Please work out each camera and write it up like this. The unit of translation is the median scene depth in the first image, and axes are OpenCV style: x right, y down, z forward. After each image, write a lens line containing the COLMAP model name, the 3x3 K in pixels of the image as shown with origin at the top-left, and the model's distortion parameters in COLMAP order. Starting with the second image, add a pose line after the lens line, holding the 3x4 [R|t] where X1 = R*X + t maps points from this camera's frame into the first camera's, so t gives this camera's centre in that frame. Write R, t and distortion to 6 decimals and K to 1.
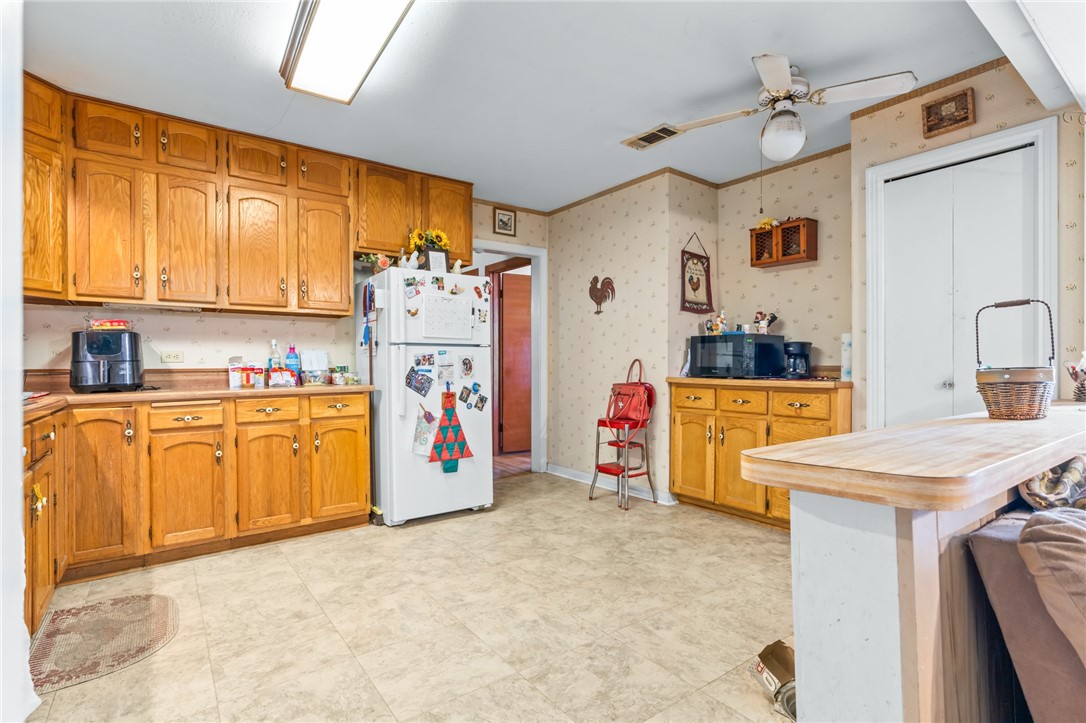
lens RADIAL K [[523.4, 0, 540.5], [0, 523.4, 363.1], [0, 0, 1]] dist [-0.000696, 0.000422]
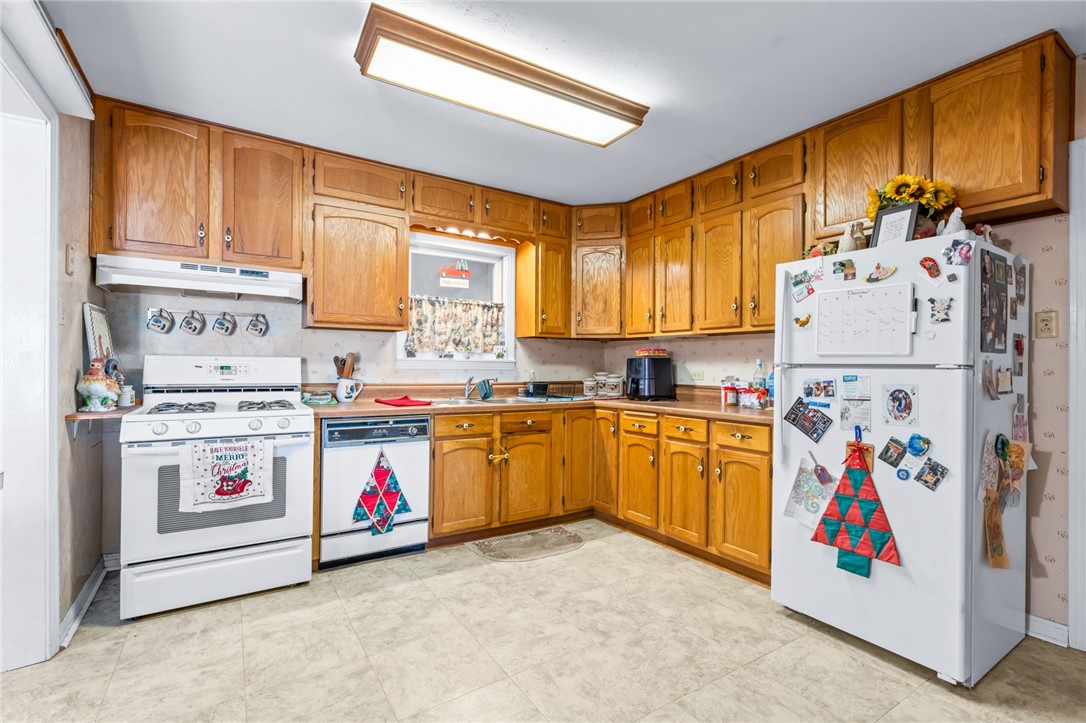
lens RADIAL K [[488.7, 0, 541.4], [0, 488.7, 362.9], [0, 0, 1]] dist [-0.013574, 0.003813]
pose [[-0.065777, 0.001296, -0.997834, 0.434069], [-0.003729, 0.999992, 0.001545, -0.039450], [0.997827, 0.003823, -0.065772, 0.685984]]
